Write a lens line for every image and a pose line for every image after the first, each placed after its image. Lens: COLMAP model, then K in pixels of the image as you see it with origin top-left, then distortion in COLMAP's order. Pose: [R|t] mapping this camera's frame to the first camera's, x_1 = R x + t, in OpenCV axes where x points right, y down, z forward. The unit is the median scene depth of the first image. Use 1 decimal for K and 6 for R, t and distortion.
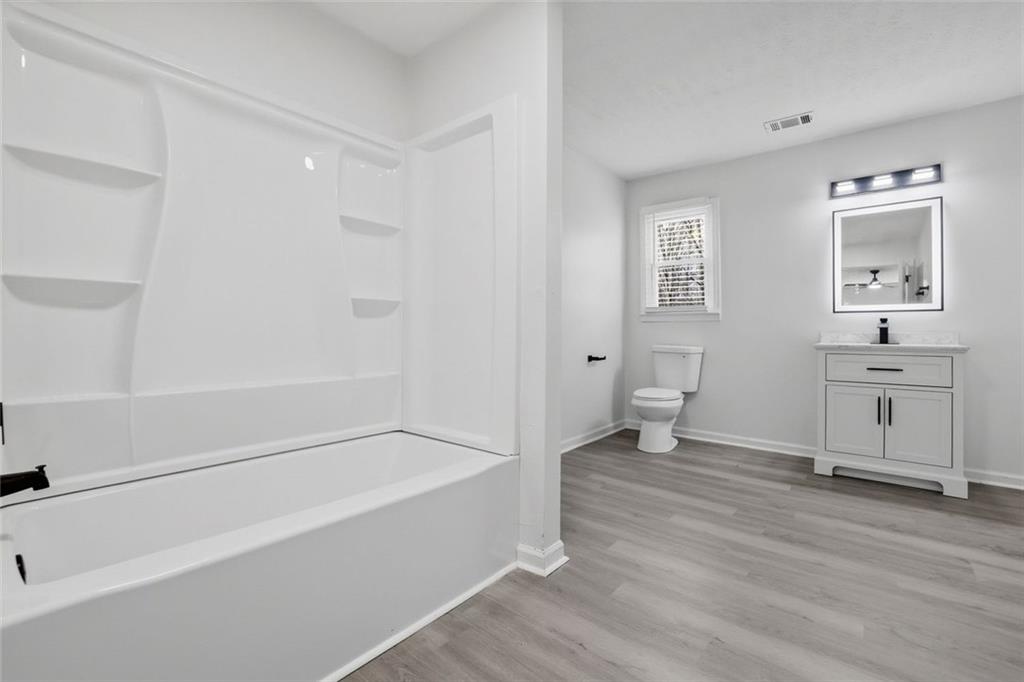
lens RADIAL K [[455.3, 0, 504.3], [0, 455.3, 338.7], [0, 0, 1]] dist [-0.053826, 0.022158]
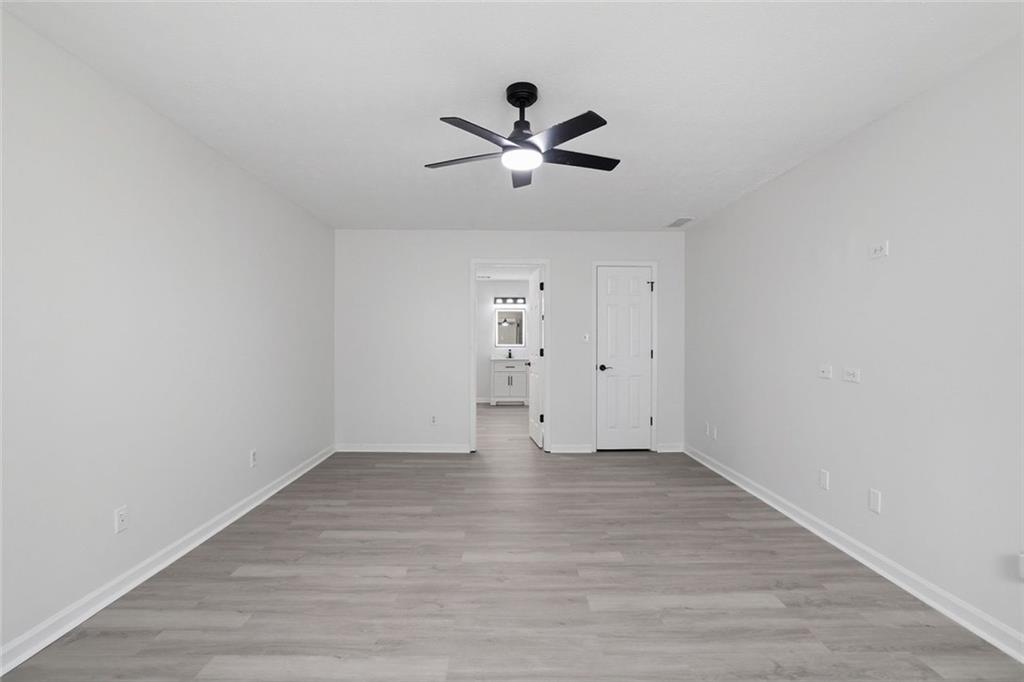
lens RADIAL K [[455.3, 0, 504.3], [0, 455.3, 338.7], [0, 0, 1]] dist [-0.053826, 0.022158]
pose [[0.794592, 0.007029, 0.607102, -0.973708], [0.011014, 0.999602, -0.025988, -0.039149], [-0.607043, 0.027336, 0.794198, -1.334415]]
